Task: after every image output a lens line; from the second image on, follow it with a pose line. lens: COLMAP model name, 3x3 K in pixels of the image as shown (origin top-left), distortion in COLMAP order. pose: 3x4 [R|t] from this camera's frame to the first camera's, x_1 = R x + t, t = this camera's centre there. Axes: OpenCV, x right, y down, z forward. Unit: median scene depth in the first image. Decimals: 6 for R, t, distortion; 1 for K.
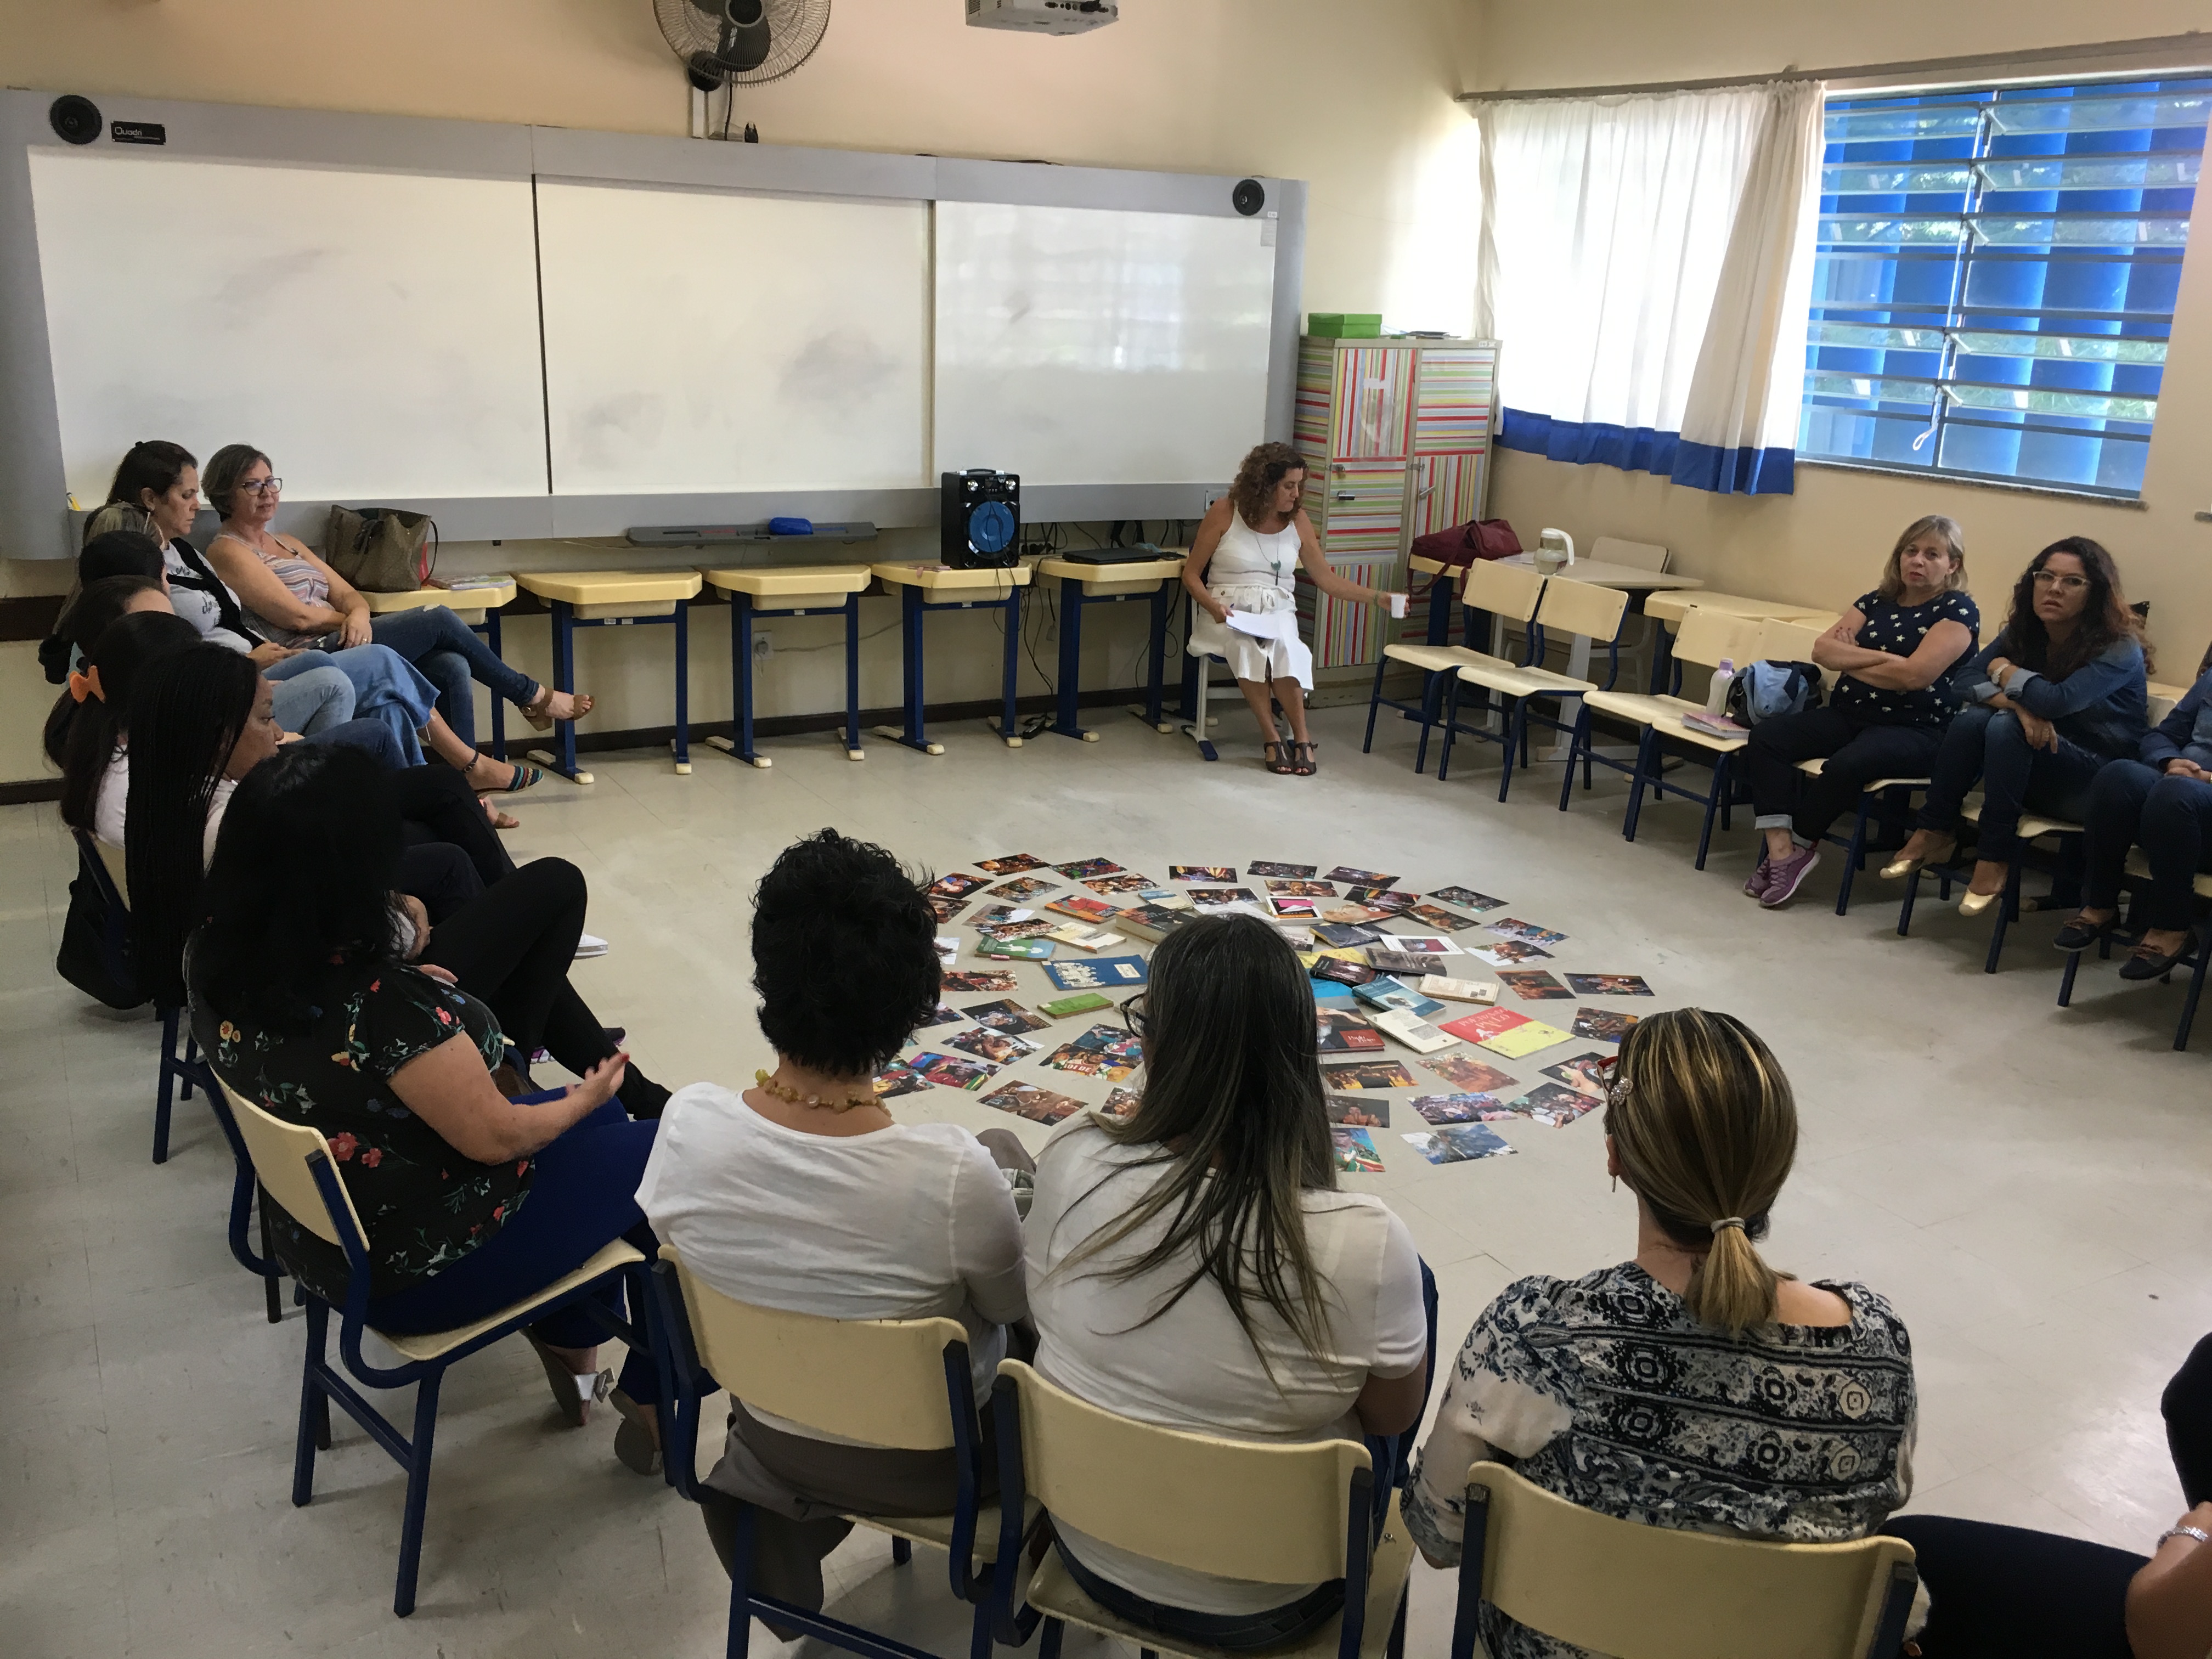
lens RADIAL K [[1880.8, 0, 1096.2], [0, 1880.8, 820.1], [0, 0, 1]] dist [0.081462, -0.107141]
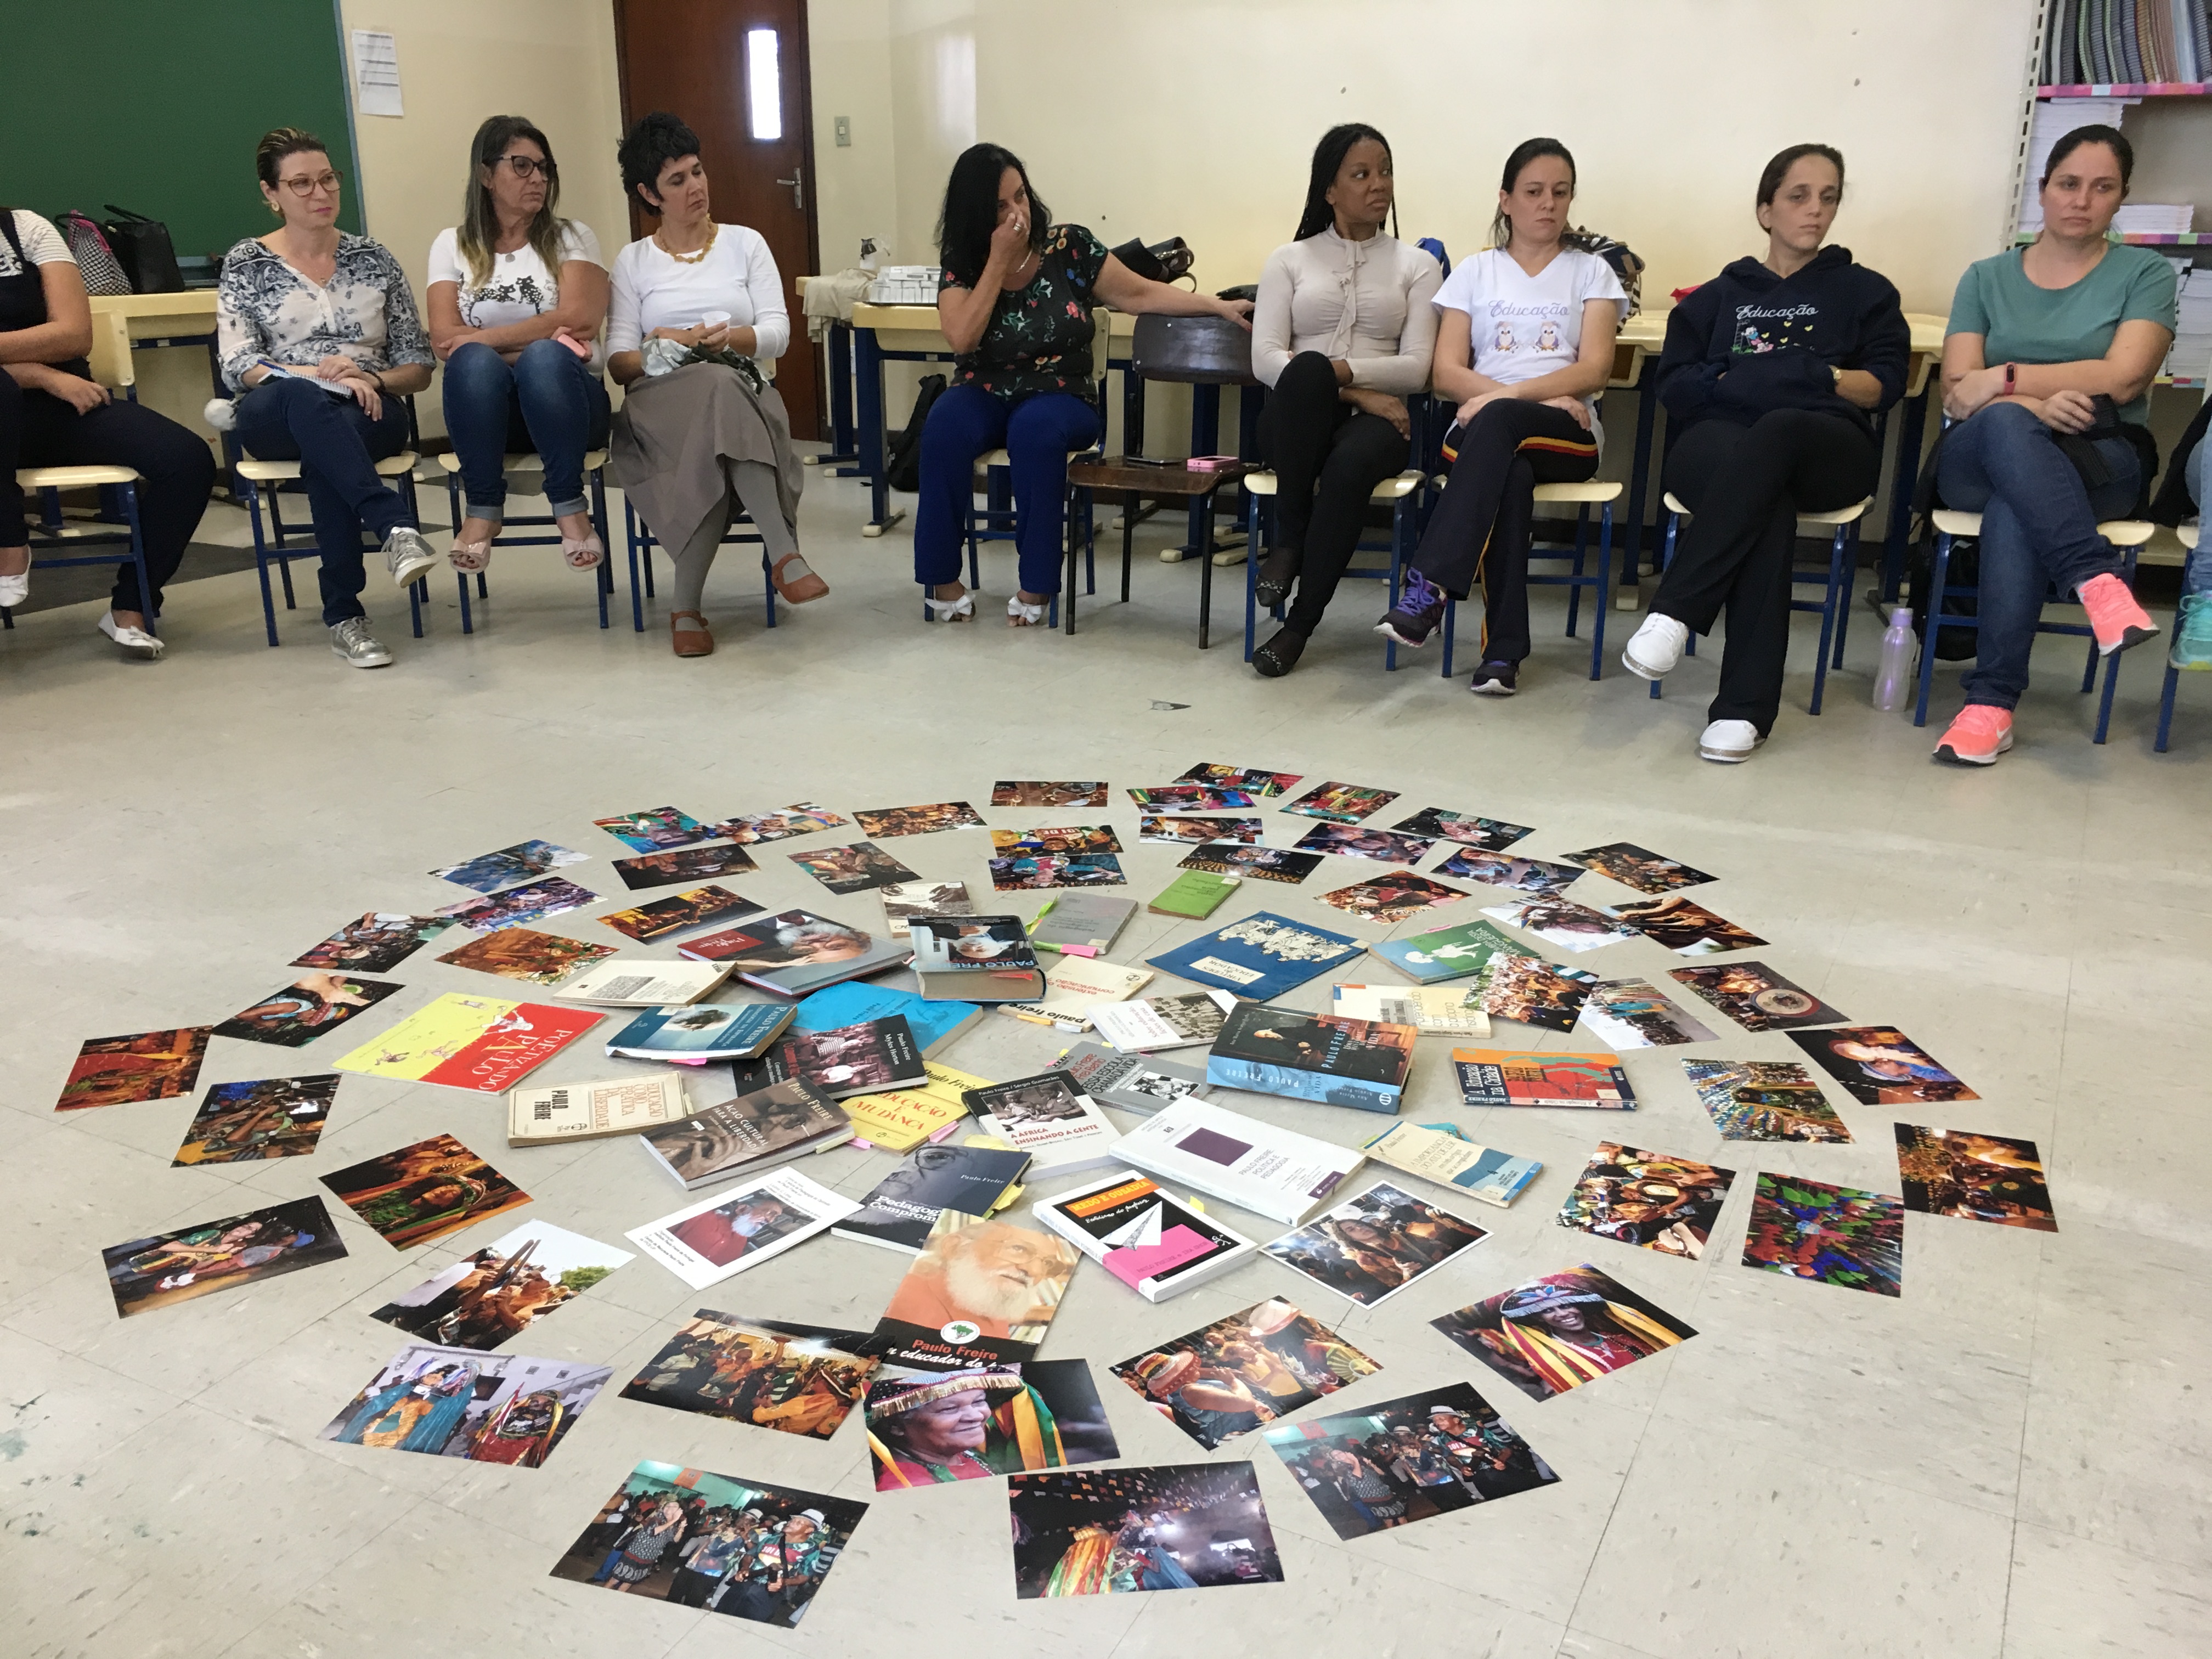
lens RADIAL K [[1880.8, 0, 1103.9], [0, 1880.8, 820.5], [0, 0, 1]] dist [0.081462, -0.107141]
pose [[-0.836527, 0.138485, -0.530136, 0.280001], [-0.182831, 0.841532, 0.508328, -0.189758], [0.516522, 0.522155, -0.678645, 1.163059]]
